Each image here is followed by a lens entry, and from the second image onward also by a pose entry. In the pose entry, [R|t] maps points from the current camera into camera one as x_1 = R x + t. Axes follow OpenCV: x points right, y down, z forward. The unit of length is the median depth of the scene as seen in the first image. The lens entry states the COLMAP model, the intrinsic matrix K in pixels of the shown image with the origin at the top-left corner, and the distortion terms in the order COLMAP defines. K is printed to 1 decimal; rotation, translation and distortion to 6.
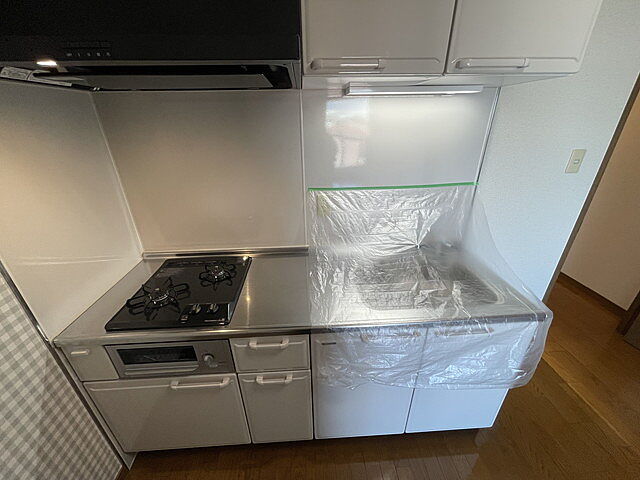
lens RADIAL K [[259.7, 0, 320.1], [0, 259.7, 241.3], [0, 0, 1]] dist [0.000884, 0.000543]
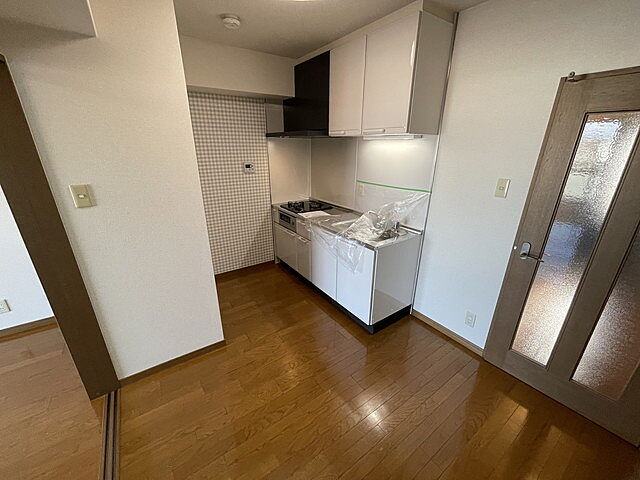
lens RADIAL K [[259.7, 0, 320.1], [0, 259.7, 240.4], [0, 0, 1]] dist [0.000884, 0.000543]
pose [[0.522962, 0.311358, -0.793452, 1.703470], [-0.377159, 0.919331, 0.112170, 0.125137], [0.764370, 0.240597, 0.598207, -0.405627]]
